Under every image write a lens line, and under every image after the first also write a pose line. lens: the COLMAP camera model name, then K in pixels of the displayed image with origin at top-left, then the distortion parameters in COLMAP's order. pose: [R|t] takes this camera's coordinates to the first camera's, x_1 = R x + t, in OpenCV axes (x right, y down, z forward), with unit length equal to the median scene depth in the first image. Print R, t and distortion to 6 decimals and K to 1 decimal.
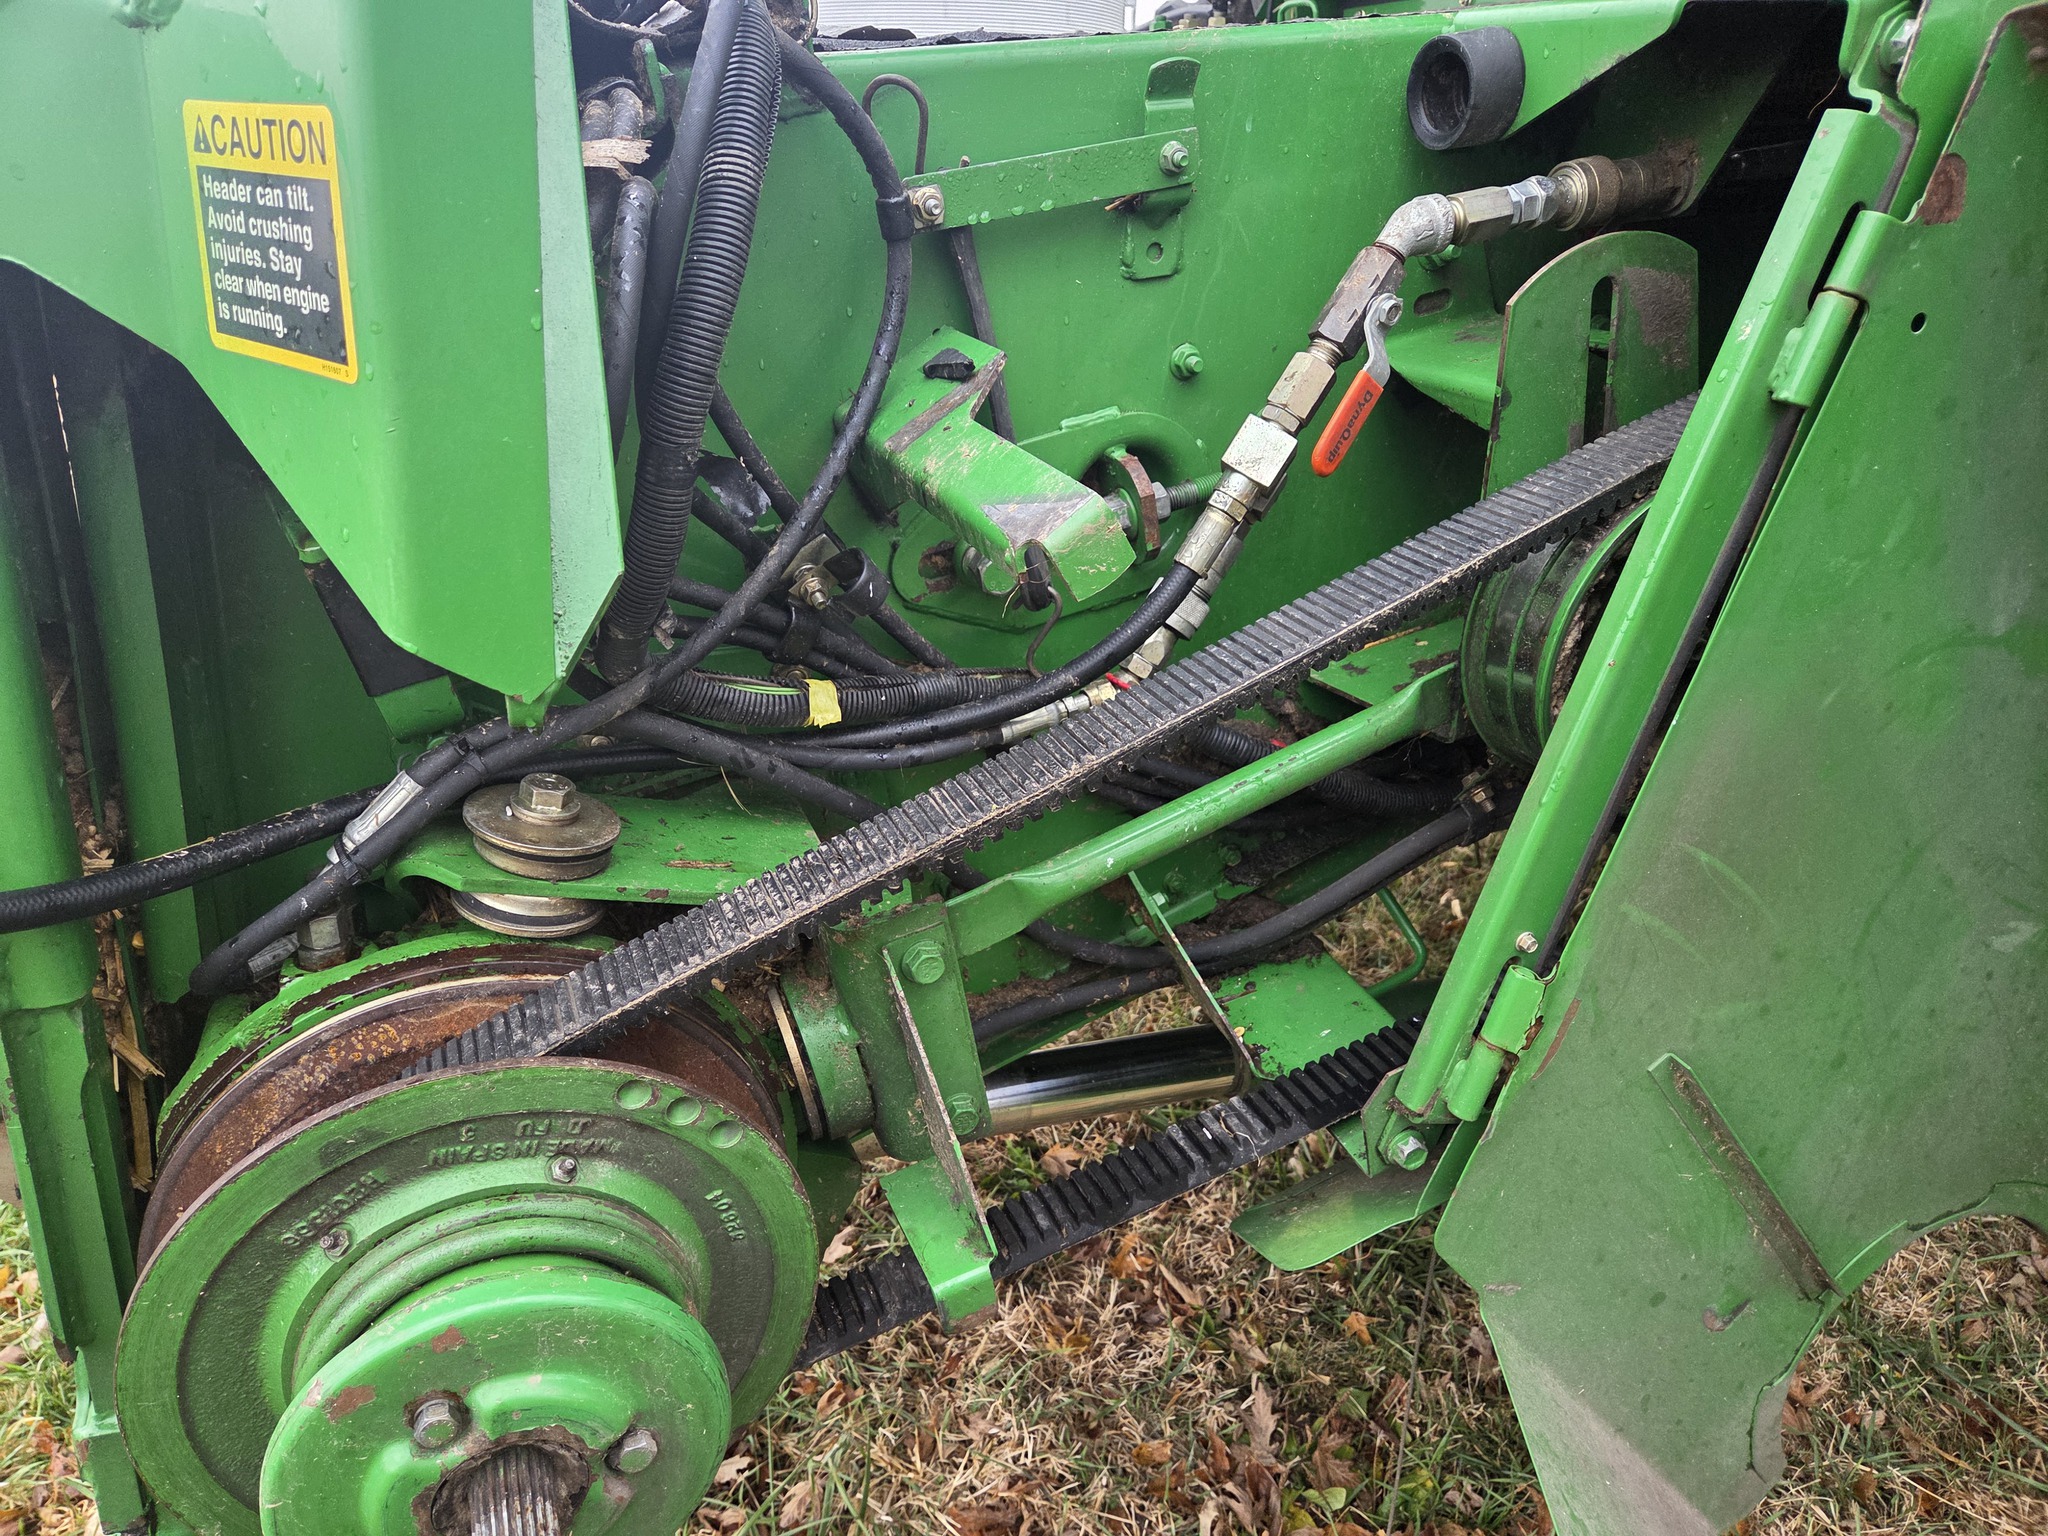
lens RADIAL K [[1350.7, 0, 1004.4], [0, 1350.7, 771.8], [0, 0, 1]] dist [0.056510, -0.002685]
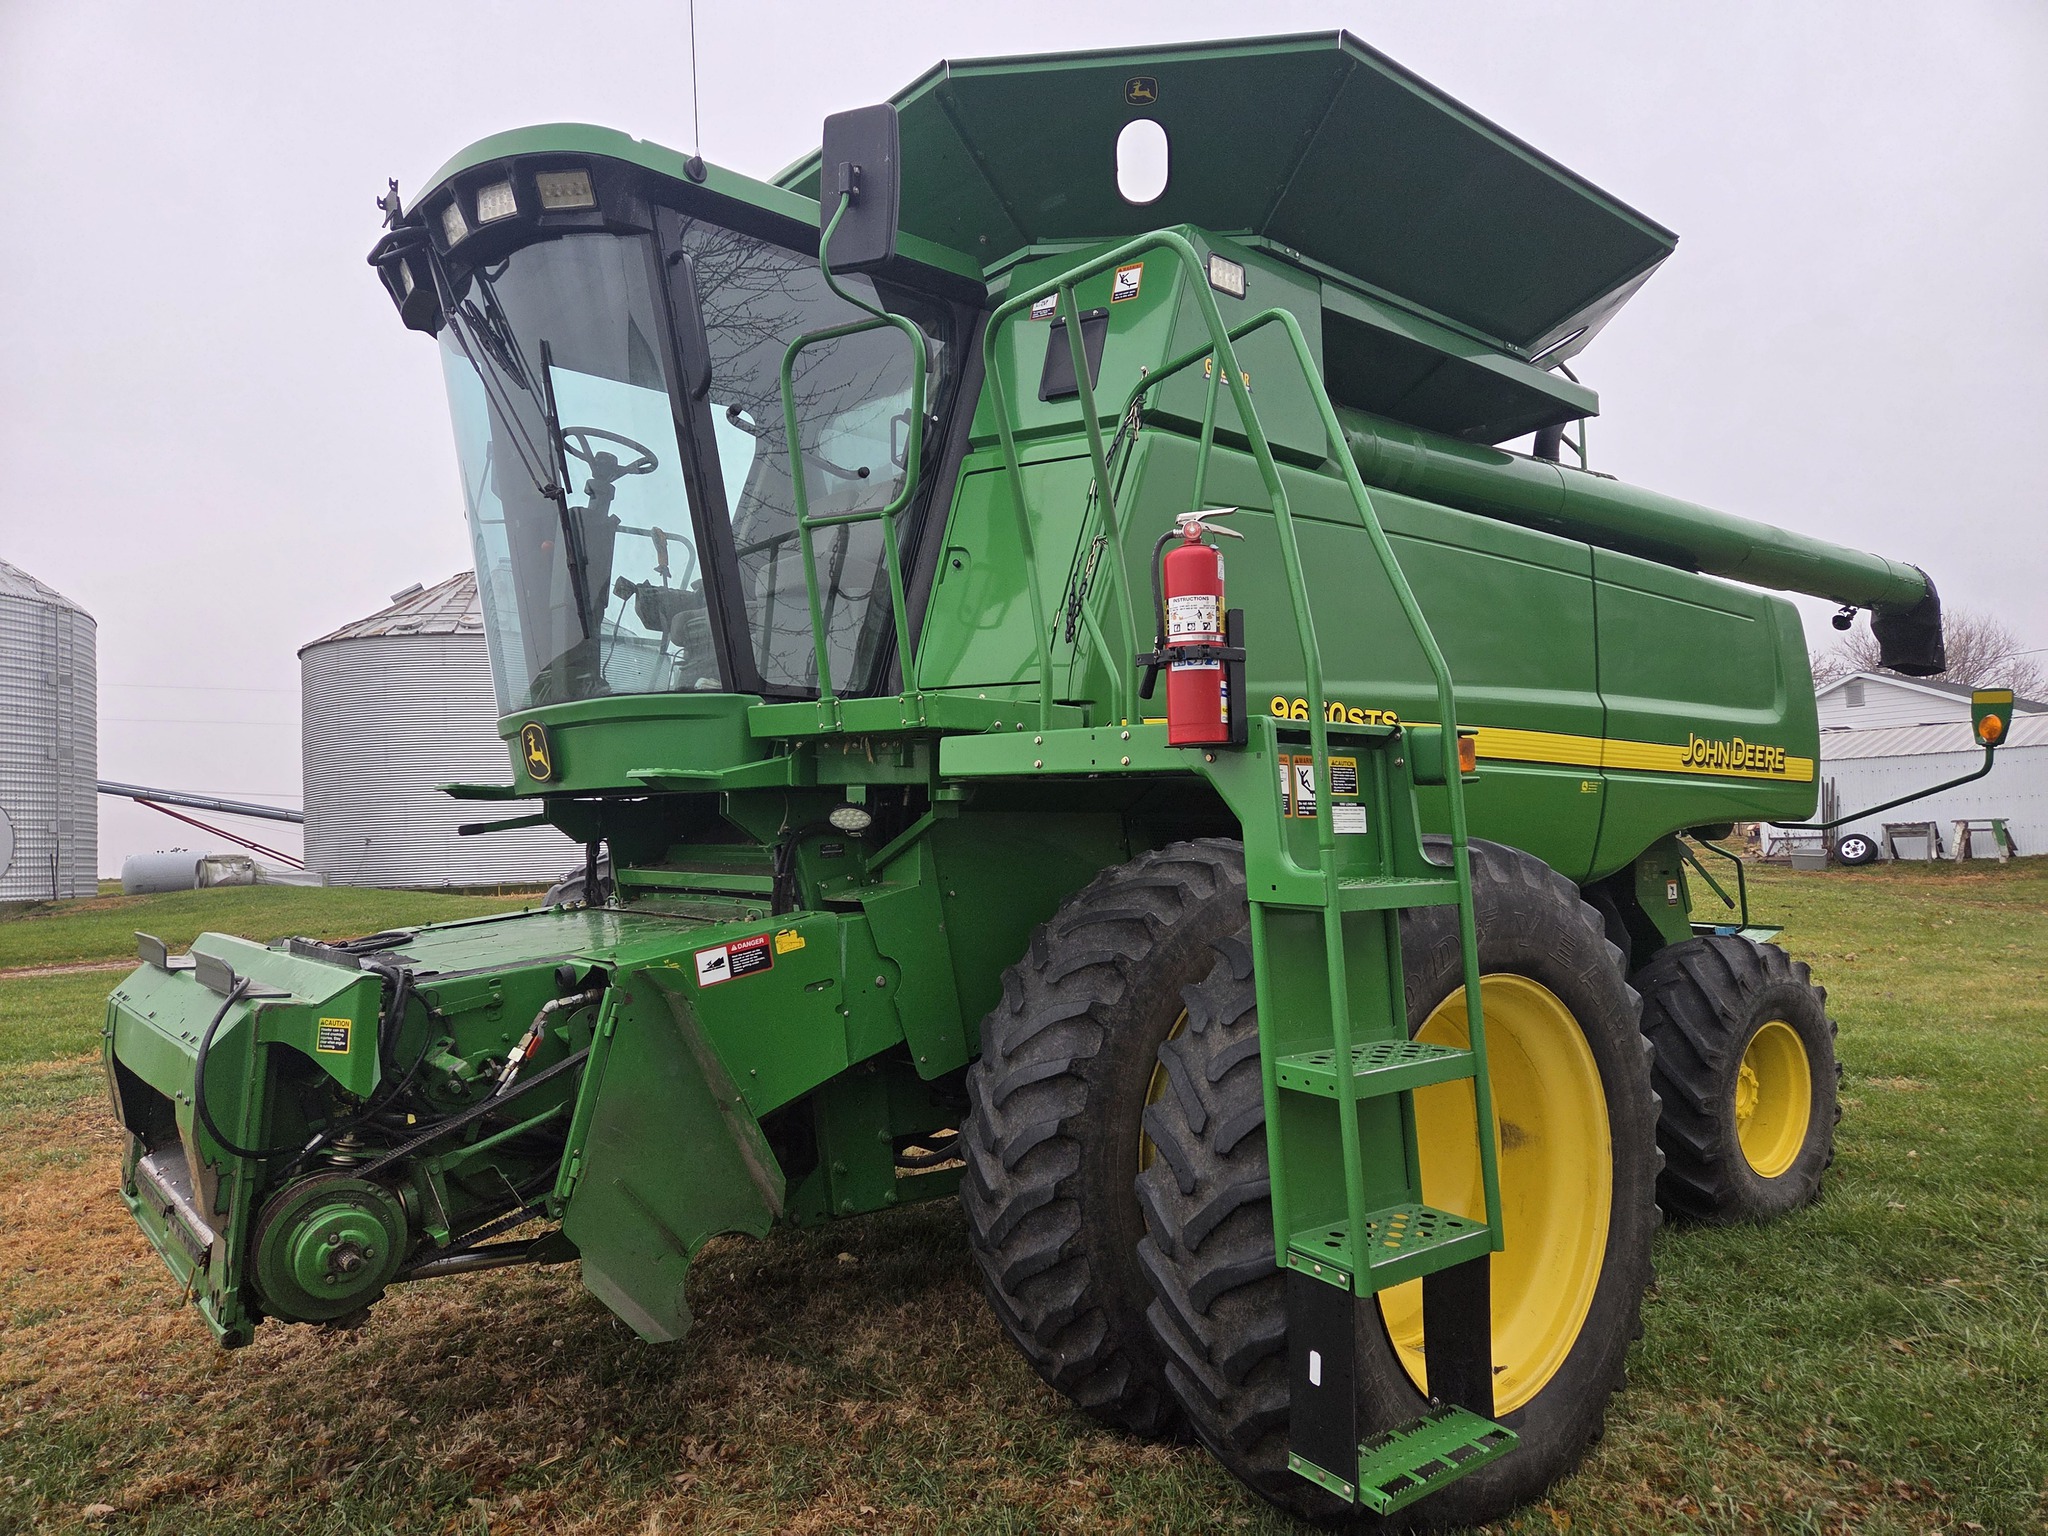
lens RADIAL K [[1517.5, 0, 1101.9], [0, 1517.5, 742.6], [0, 0, 1]] dist [0.036130, -0.001317]
pose [[0.950528, -0.031859, 0.309002, 0.541080], [0.169440, 0.886894, -0.429777, 1.490790], [-0.260360, 0.460872, 0.848416, -4.727153]]
